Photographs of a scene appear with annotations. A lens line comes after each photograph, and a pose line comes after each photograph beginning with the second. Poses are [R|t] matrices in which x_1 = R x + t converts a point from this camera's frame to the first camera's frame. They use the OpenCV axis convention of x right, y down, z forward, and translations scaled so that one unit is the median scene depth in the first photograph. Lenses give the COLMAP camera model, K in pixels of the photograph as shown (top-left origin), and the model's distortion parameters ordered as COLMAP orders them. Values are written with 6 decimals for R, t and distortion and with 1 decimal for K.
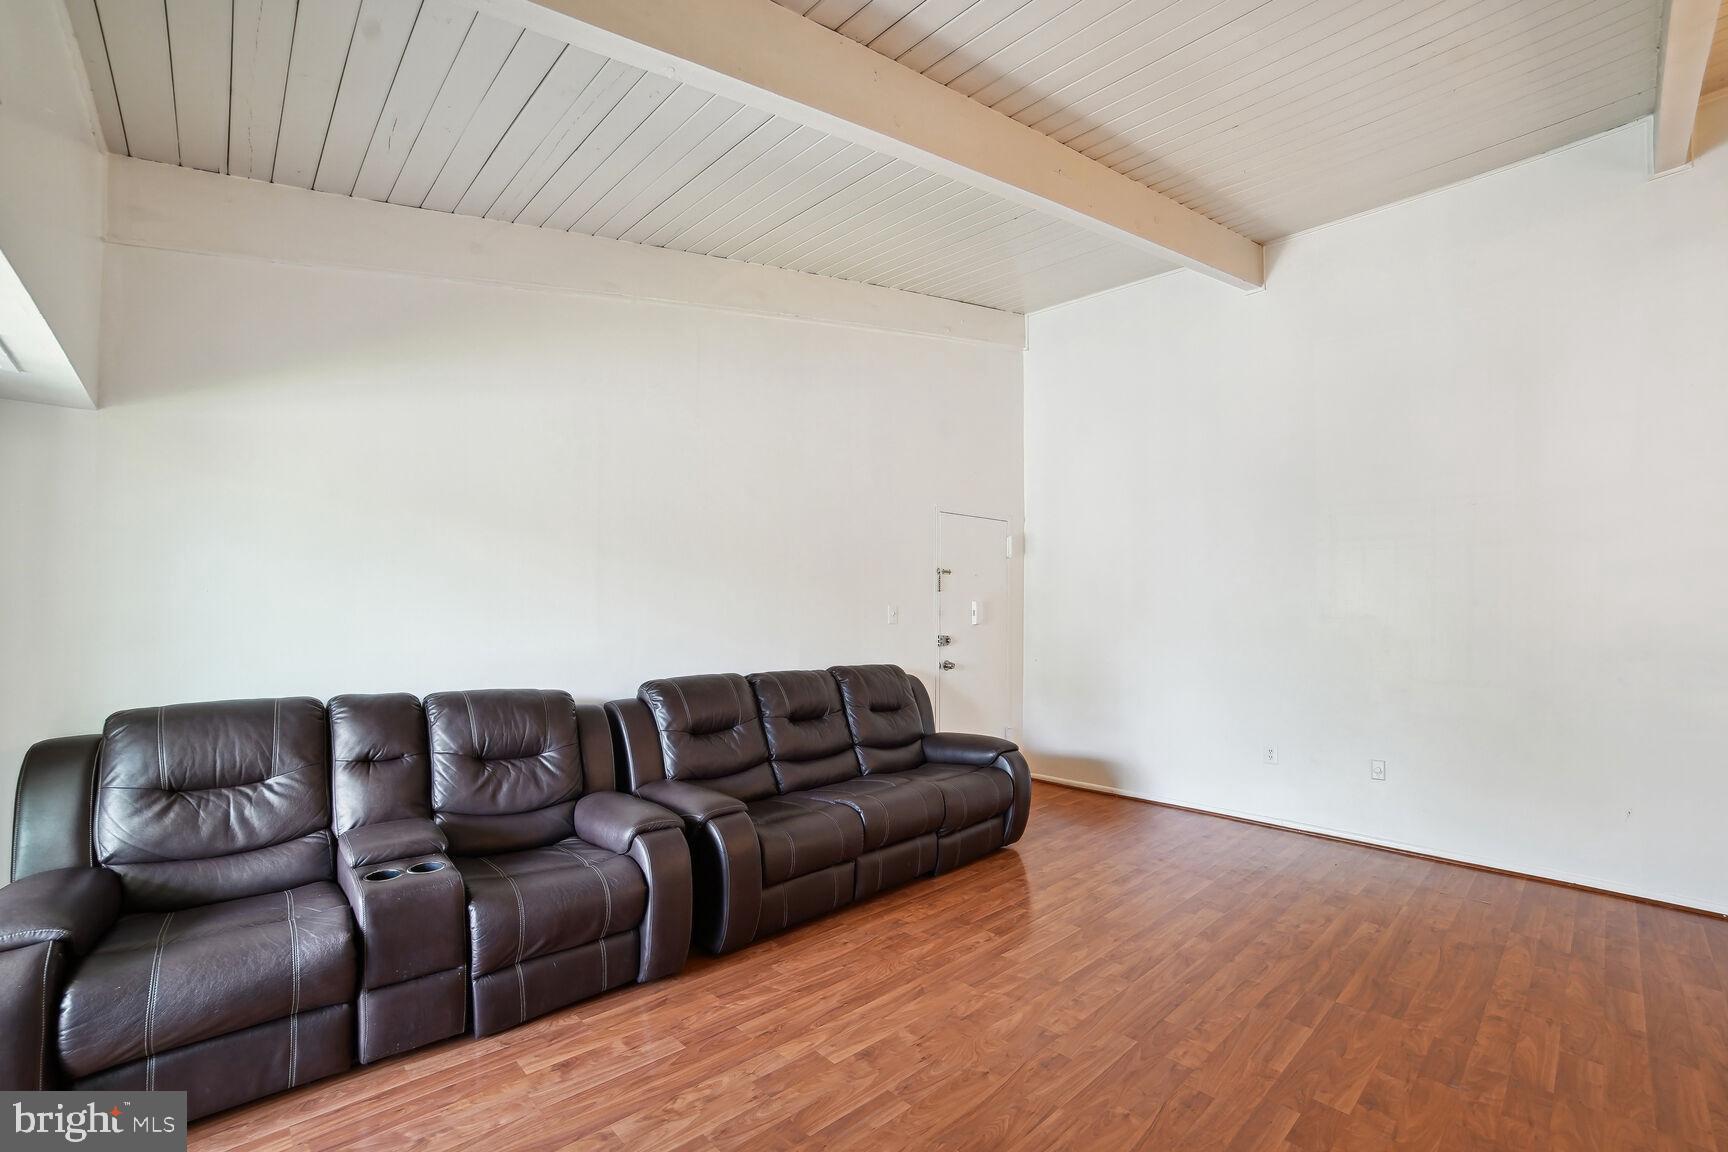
lens RADIAL K [[710.6, 0, 866.4], [0, 710.6, 588.1], [0, 0, 1]] dist [-0.091829, 0.032286]
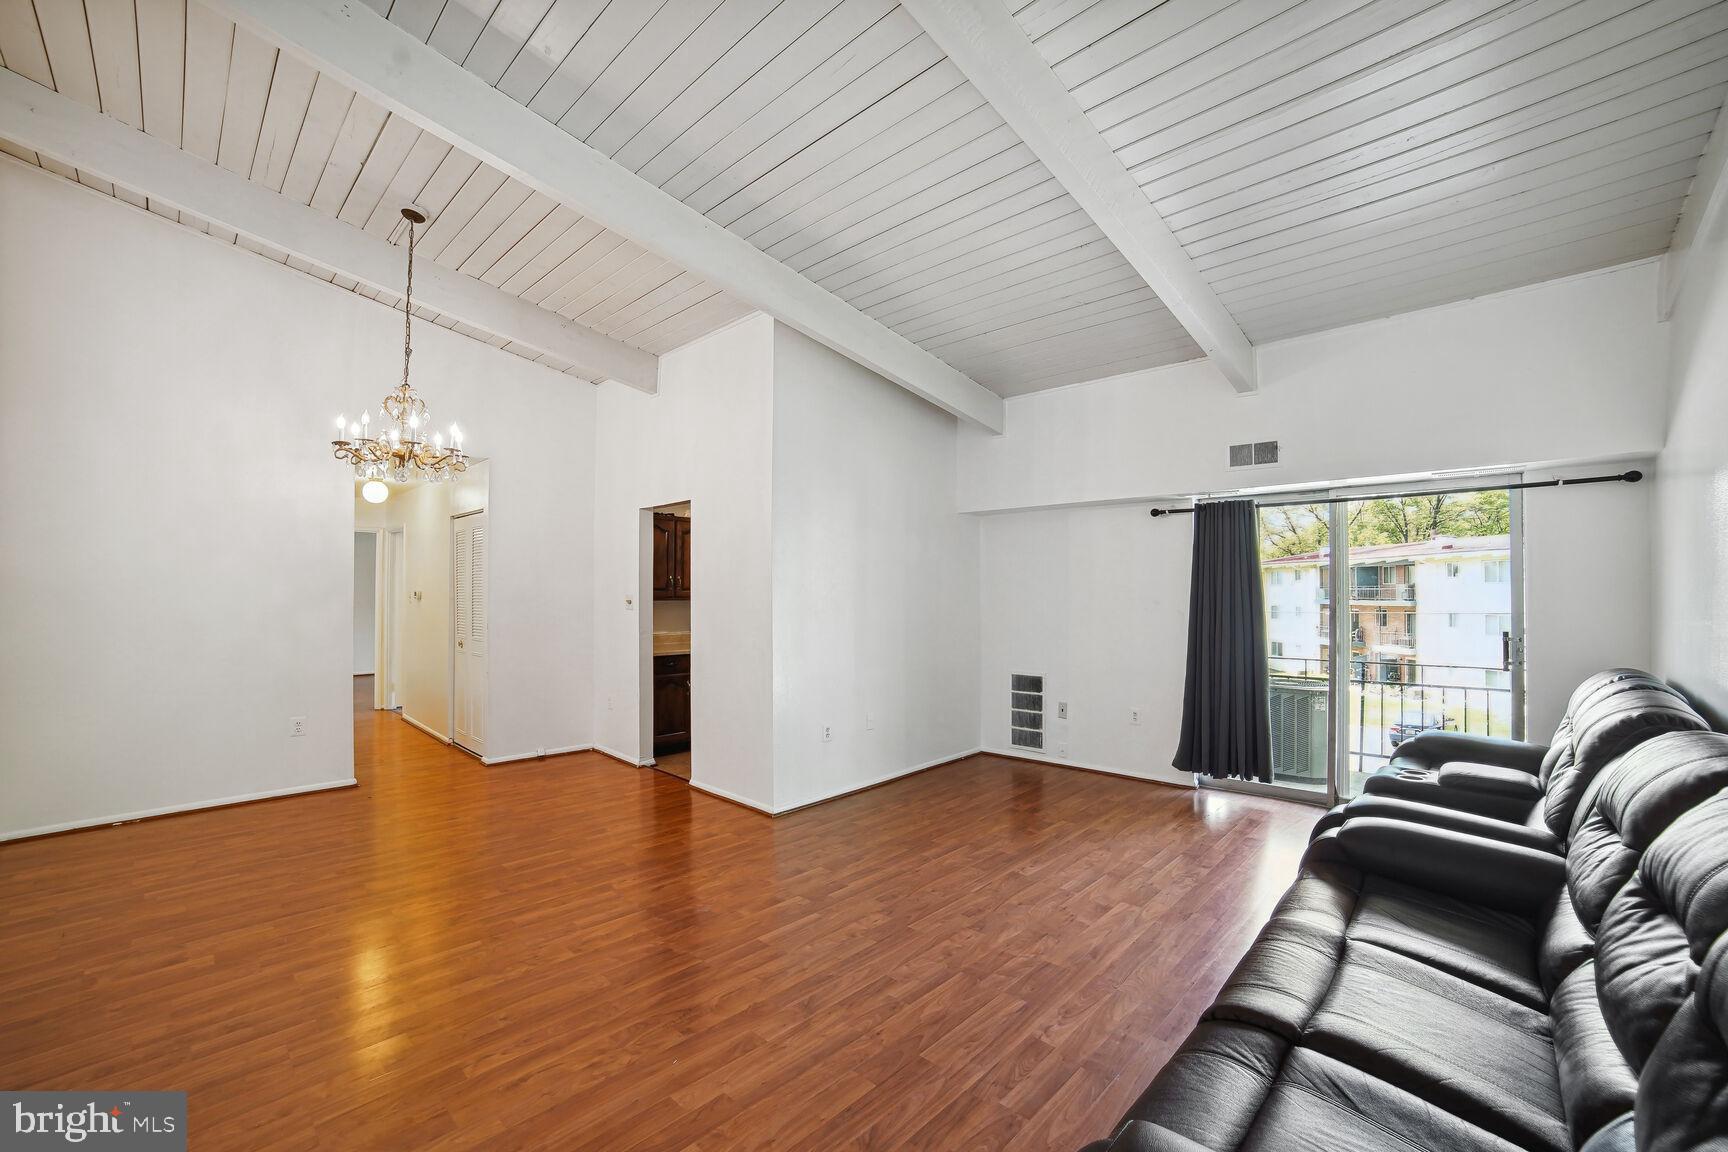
lens RADIAL K [[710.6, 0, 866.4], [0, 710.6, 588.1], [0, 0, 1]] dist [-0.091829, 0.032286]
pose [[-0.997894, -0.005104, -0.064664, 0.521601], [-0.003105, 0.999516, -0.030970, 0.062334], [0.064791, -0.030704, -0.997426, 2.148871]]
